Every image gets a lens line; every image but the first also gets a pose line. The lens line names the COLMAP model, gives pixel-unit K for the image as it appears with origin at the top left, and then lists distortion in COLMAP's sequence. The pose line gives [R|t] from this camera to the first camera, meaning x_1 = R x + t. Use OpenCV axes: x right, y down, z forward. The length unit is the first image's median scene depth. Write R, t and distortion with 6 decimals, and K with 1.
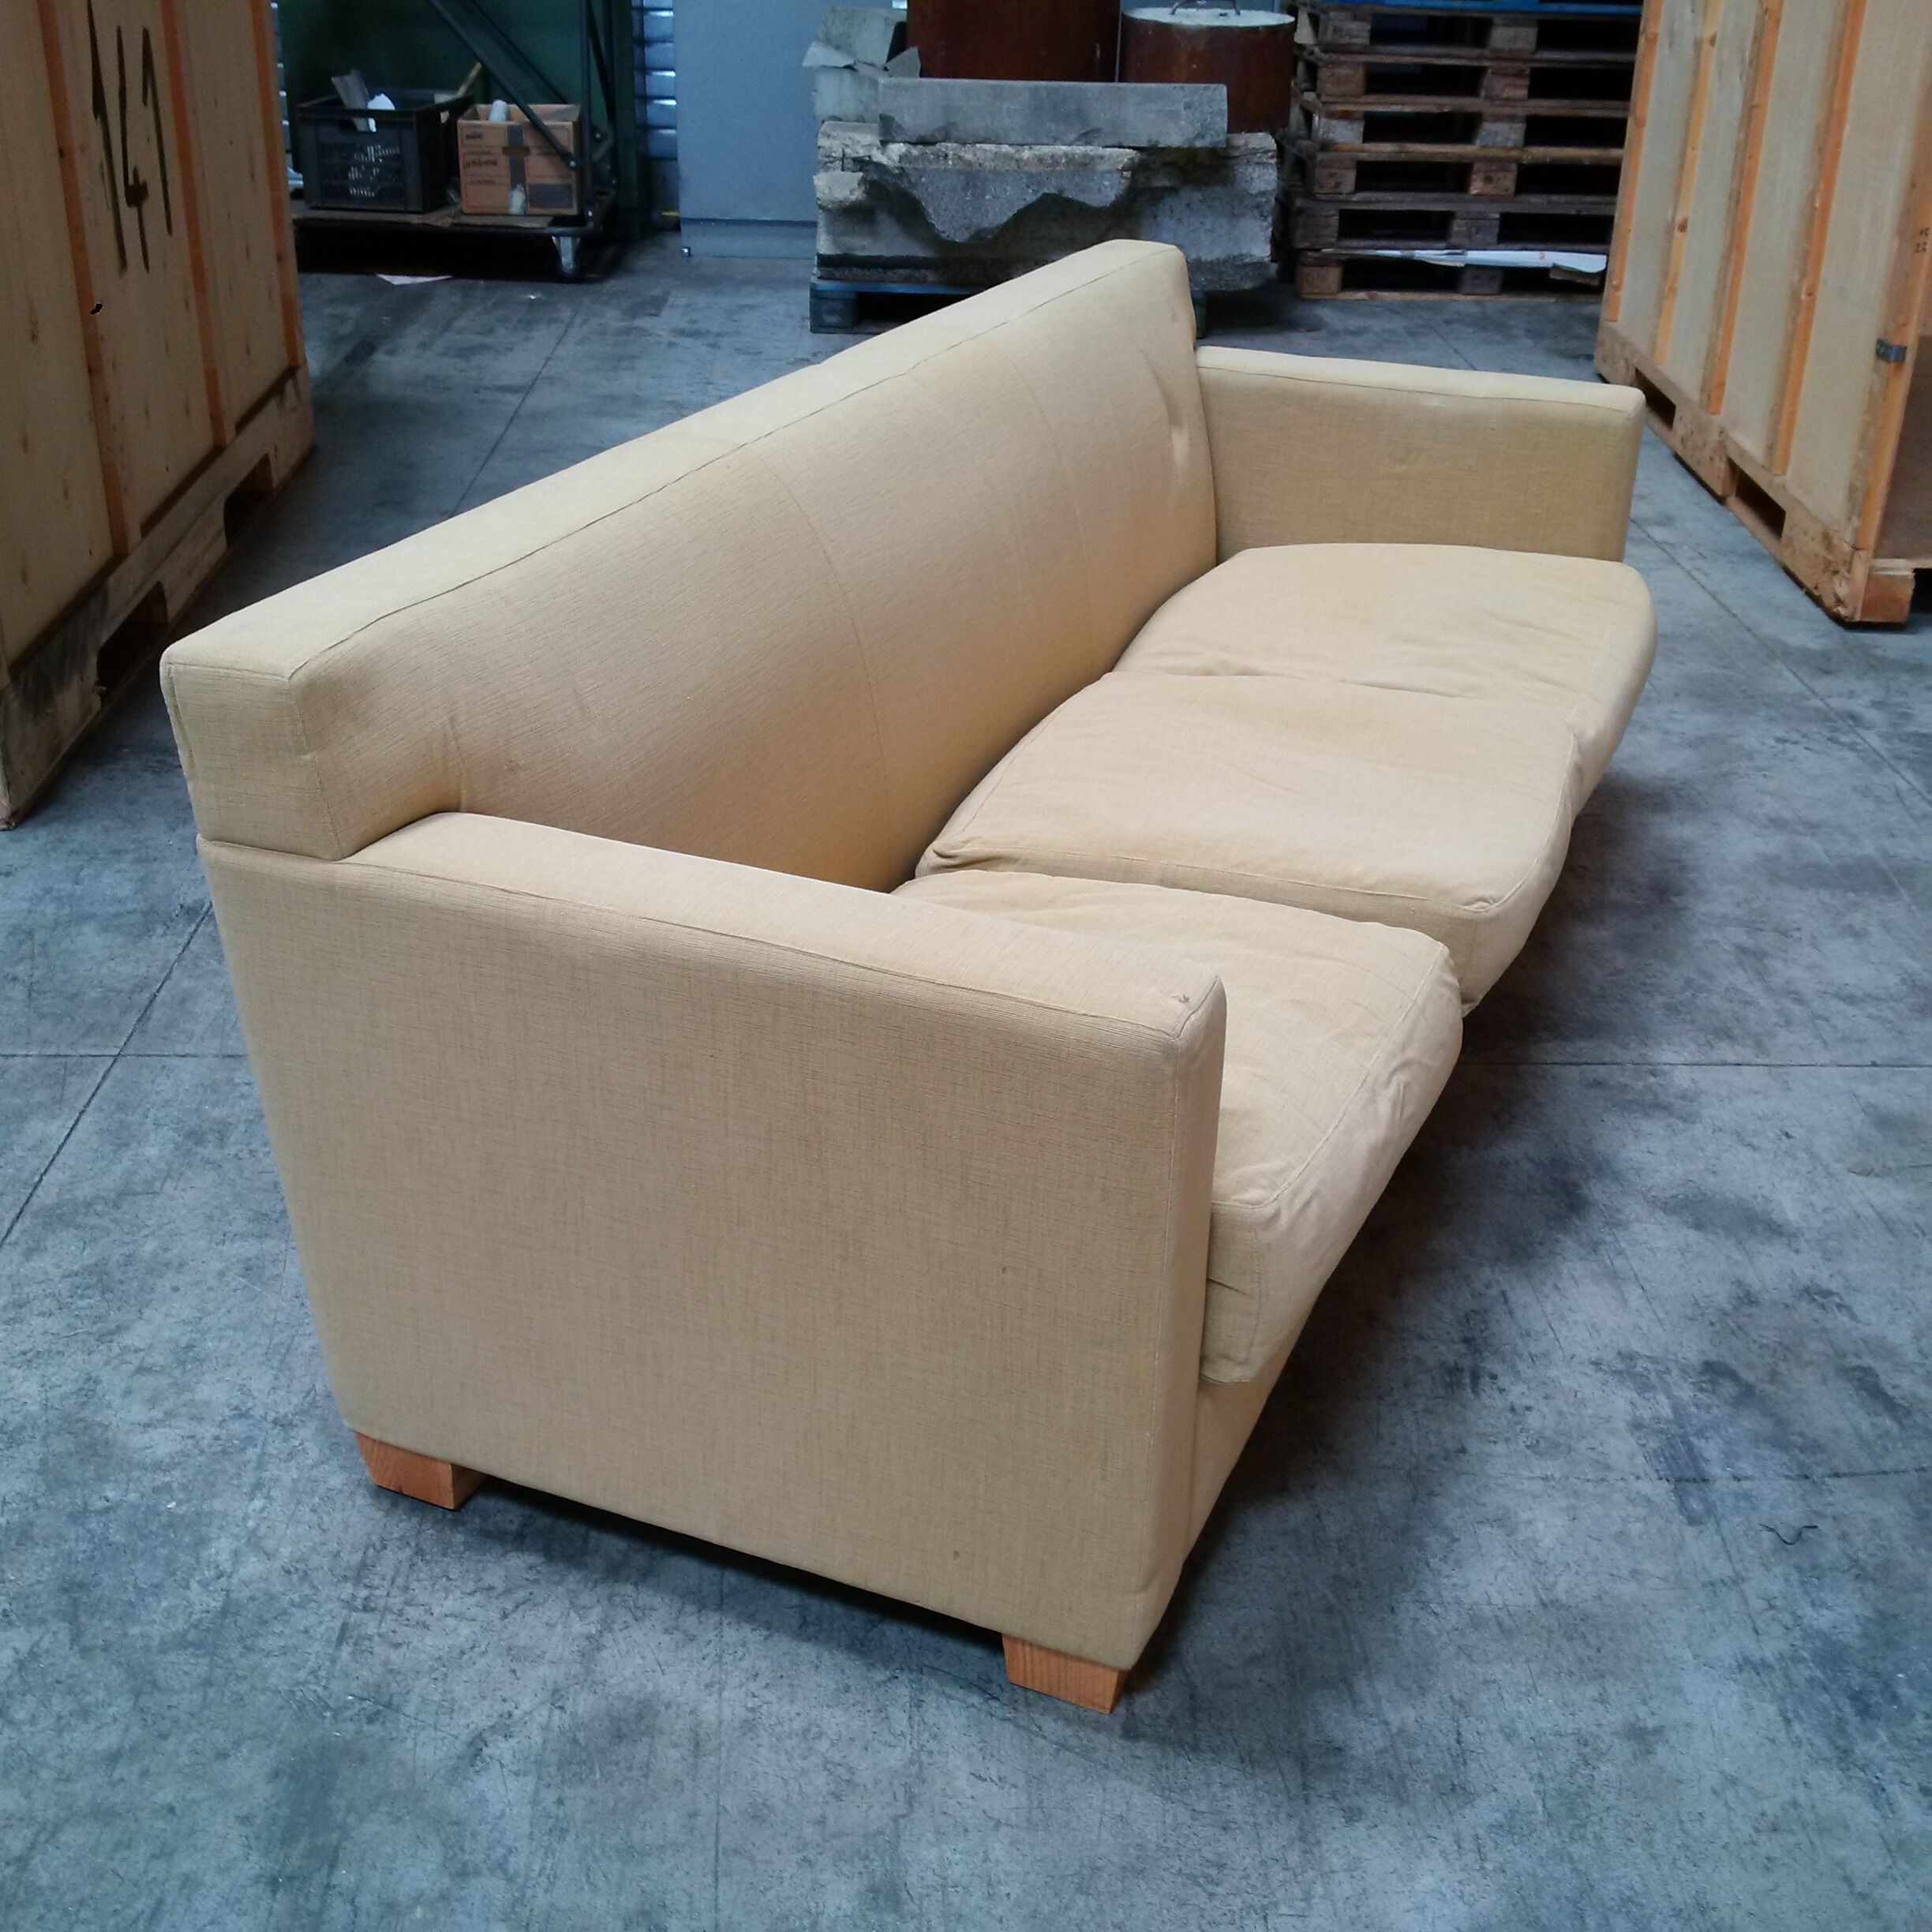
lens RADIAL K [[2335.7, 0, 965.5], [0, 2335.7, 976.5], [0, 0, 1]] dist [0.050260, 0.000000]
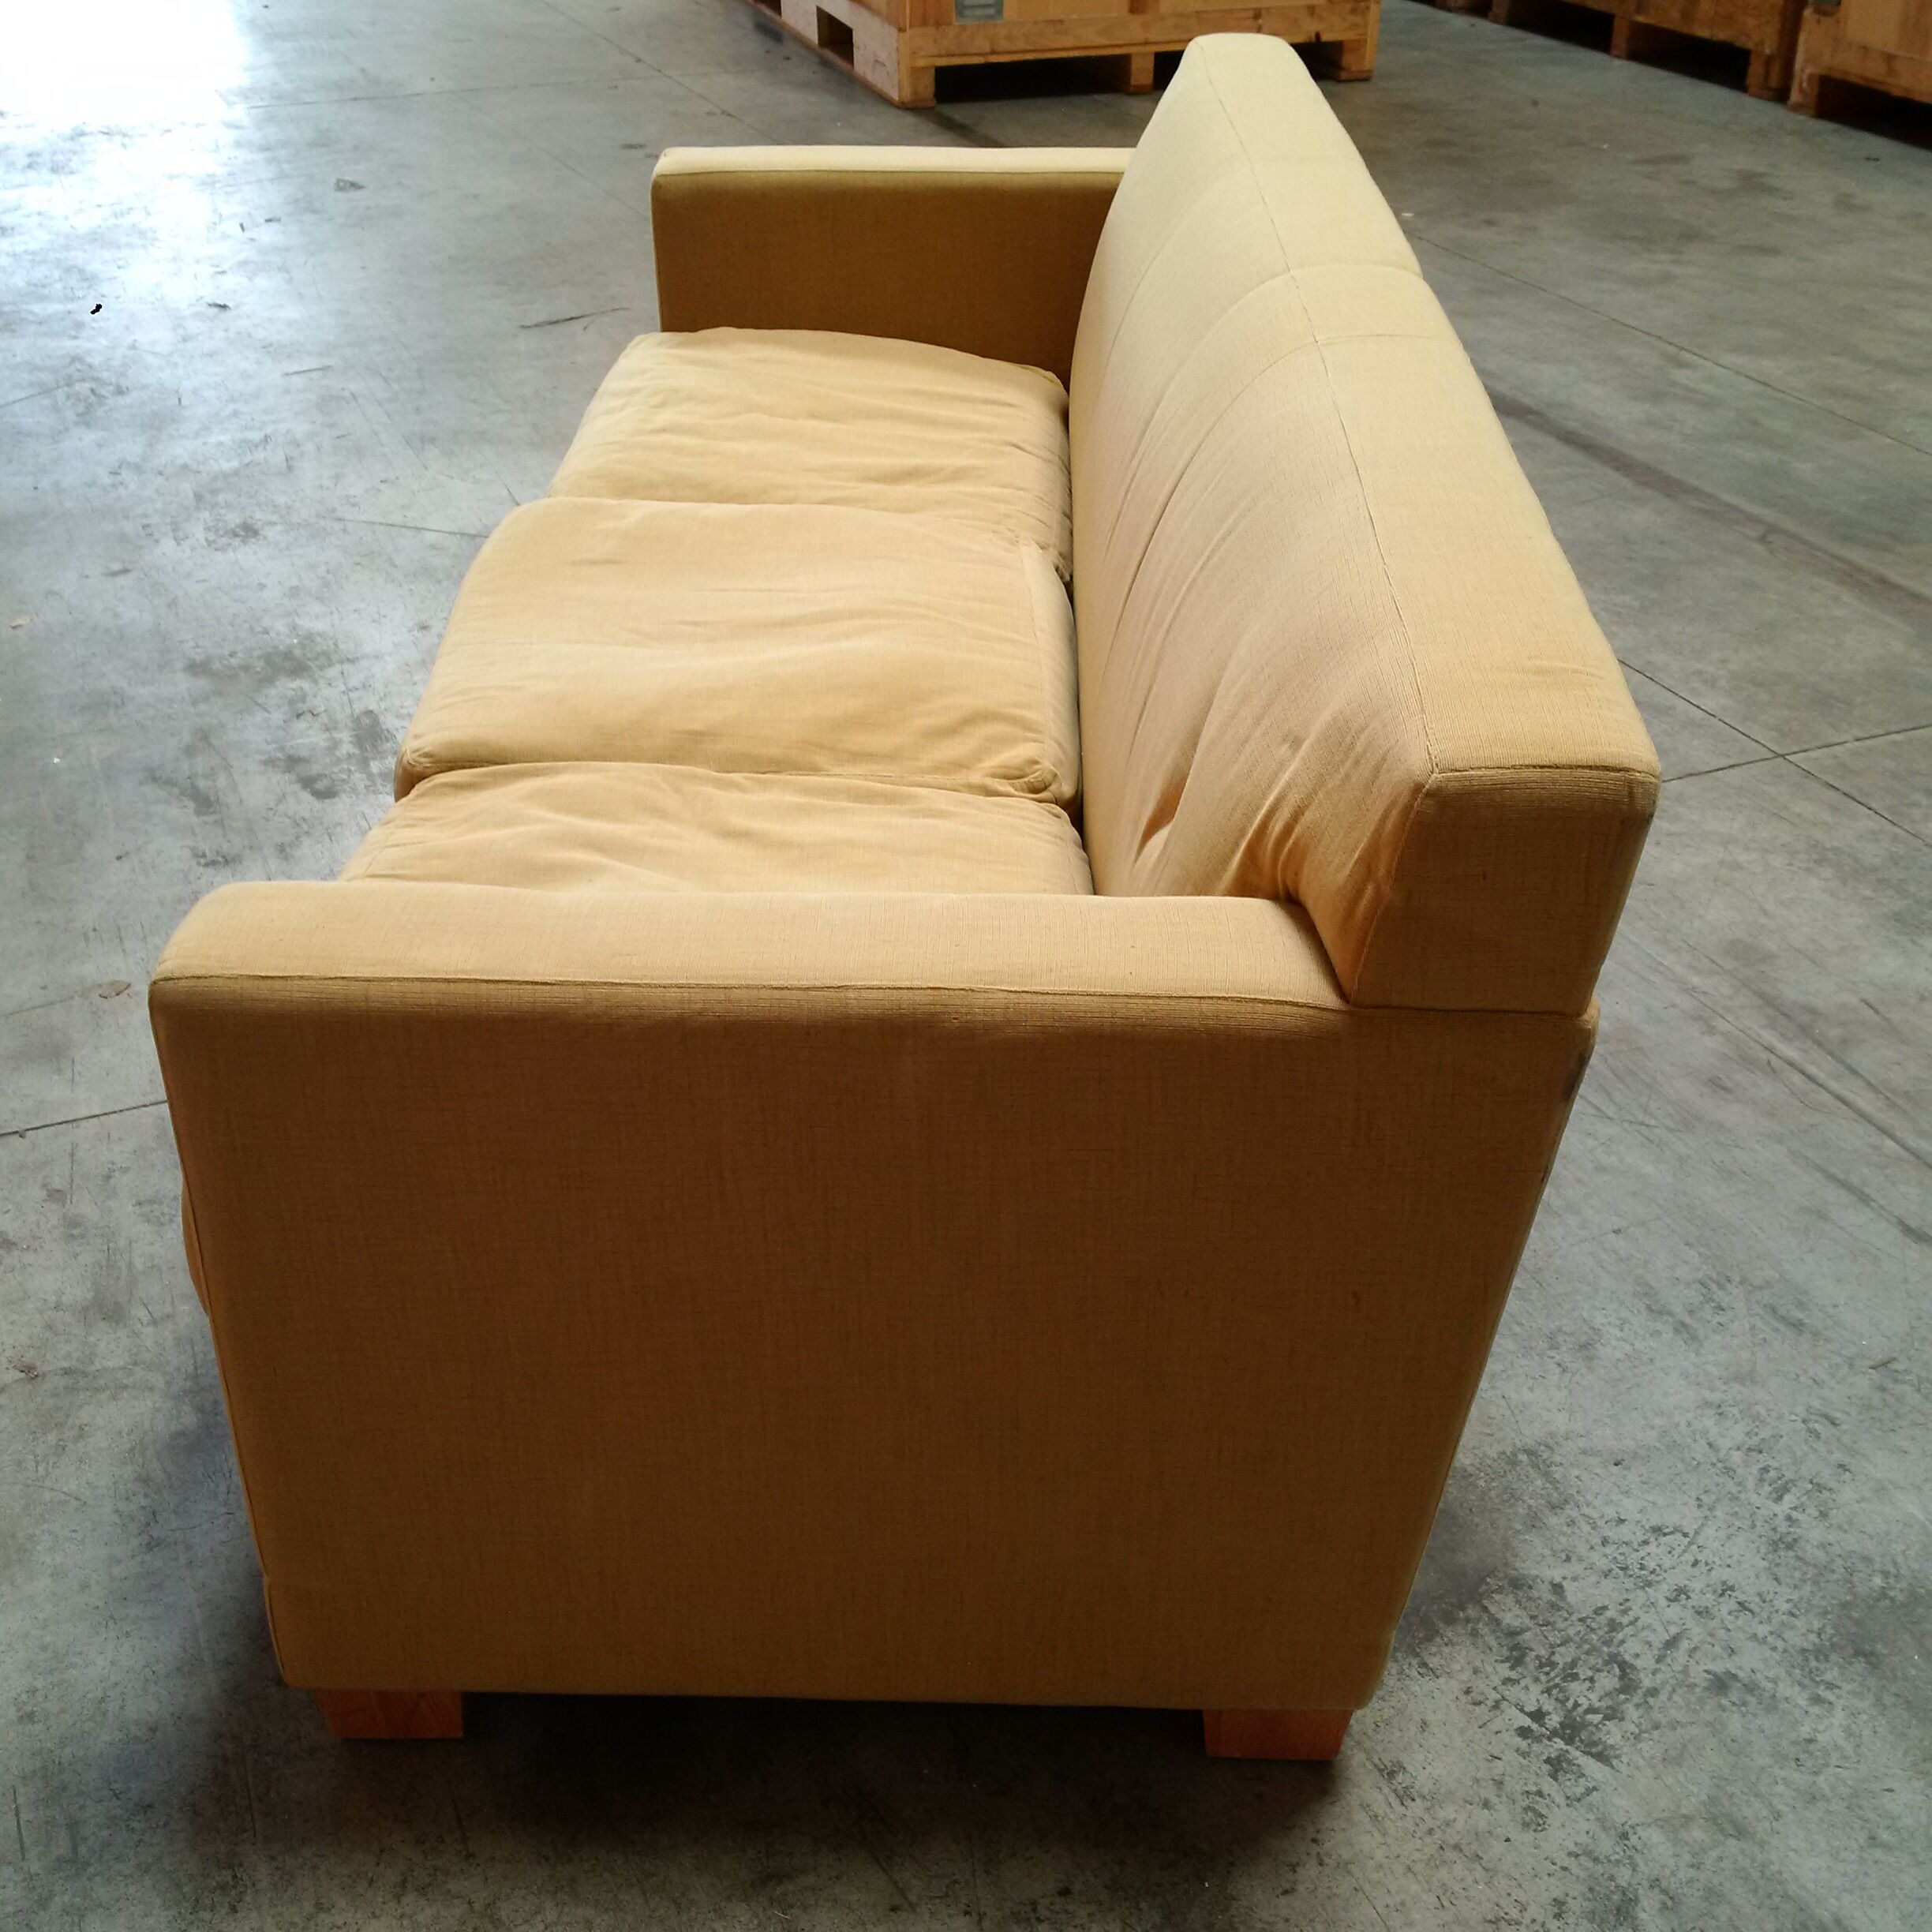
lens RADIAL K [[2335.7, 0, 965.7], [0, 2335.7, 964.9], [0, 0, 1]] dist [0.050260, 0.000000]
pose [[-0.935203, 0.160446, -0.315676, 0.430182], [-0.186387, 0.534946, 0.824071, -0.915402], [0.301089, 0.829512, -0.470378, 1.849808]]
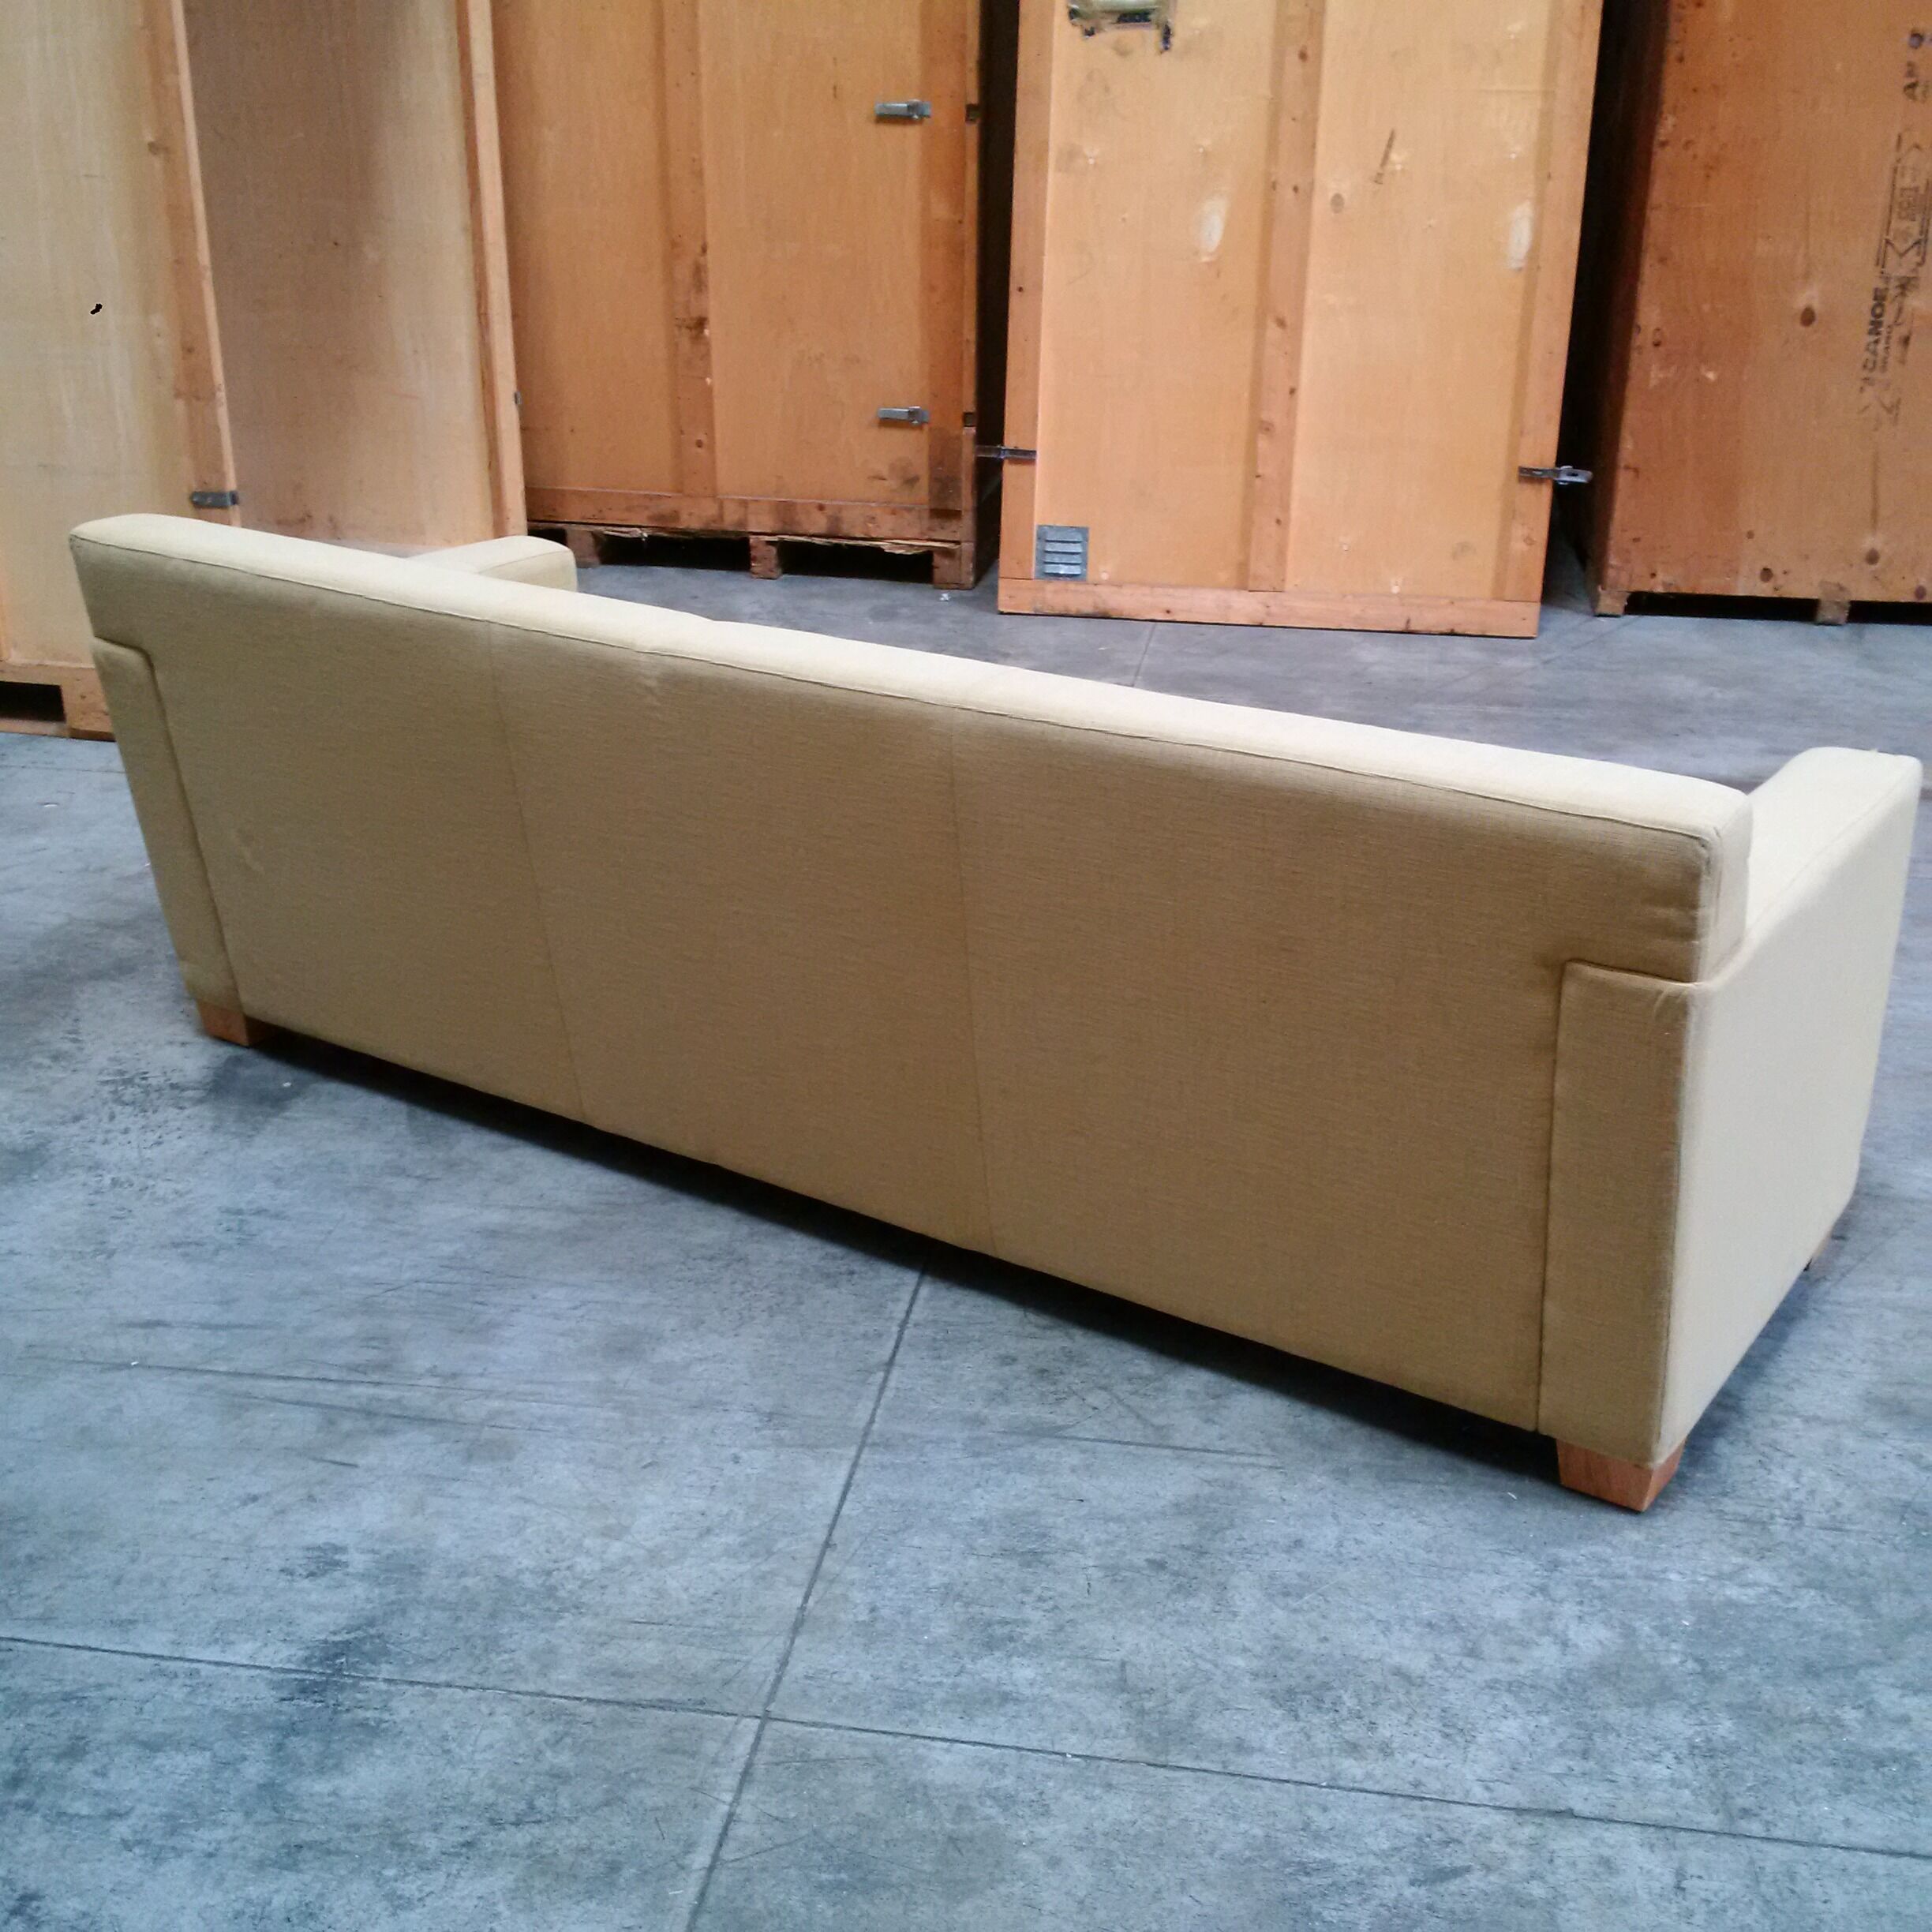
lens RADIAL K [[2335.7, 0, 966.1], [0, 2335.7, 961.4], [0, 0, 1]] dist [0.050260, 0.000000]
pose [[0.187869, -0.374528, 0.907983, -1.172977], [0.434423, 0.860790, 0.265176, -0.429782], [-0.880898, 0.344630, 0.324420, 0.778907]]
